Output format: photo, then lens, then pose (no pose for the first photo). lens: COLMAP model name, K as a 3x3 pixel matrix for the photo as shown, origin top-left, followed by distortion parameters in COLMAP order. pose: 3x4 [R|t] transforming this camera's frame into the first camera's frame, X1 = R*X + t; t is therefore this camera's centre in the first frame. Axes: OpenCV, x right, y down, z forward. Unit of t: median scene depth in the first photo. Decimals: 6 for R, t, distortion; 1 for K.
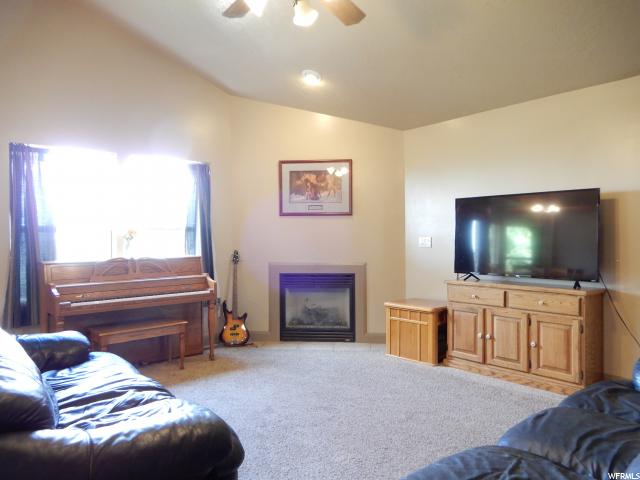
lens RADIAL K [[455.5, 0, 320.0], [0, 455.5, 240.0], [0, 0, 1]] dist [0.007436, 0.000146]
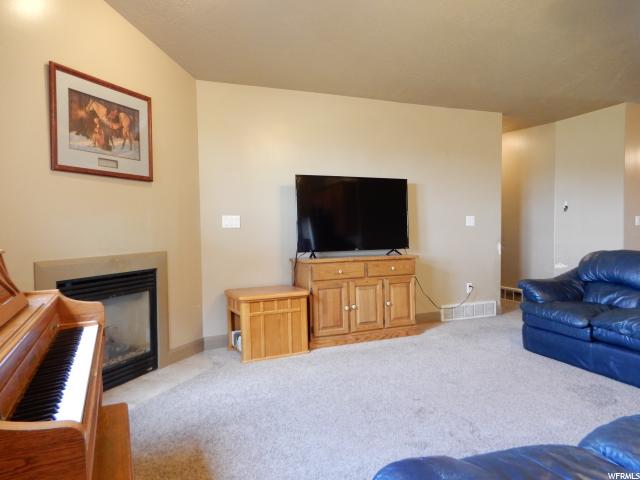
lens RADIAL K [[455.5, 0, 320.0], [0, 455.5, 240.0], [0, 0, 1]] dist [0.007436, 0.000146]
pose [[0.279054, -0.028396, 0.959855, -0.509037], [0.017418, 0.999548, 0.024506, 0.019107], [-0.960117, 0.009880, 0.279423, 0.574643]]
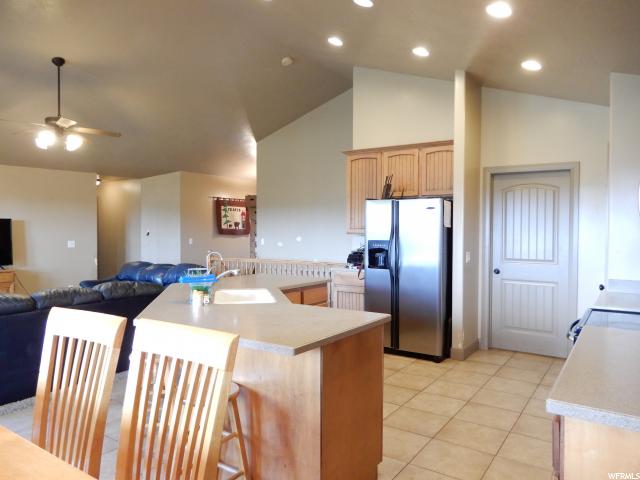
lens RADIAL K [[455.5, 0, 320.0], [0, 455.5, 240.0], [0, 0, 1]] dist [0.007436, 0.000146]
pose [[-0.280497, -0.023903, 0.959557, -1.119937], [0.011920, 0.999526, 0.028383, -0.037497], [-0.959781, 0.019399, -0.280079, 0.182035]]
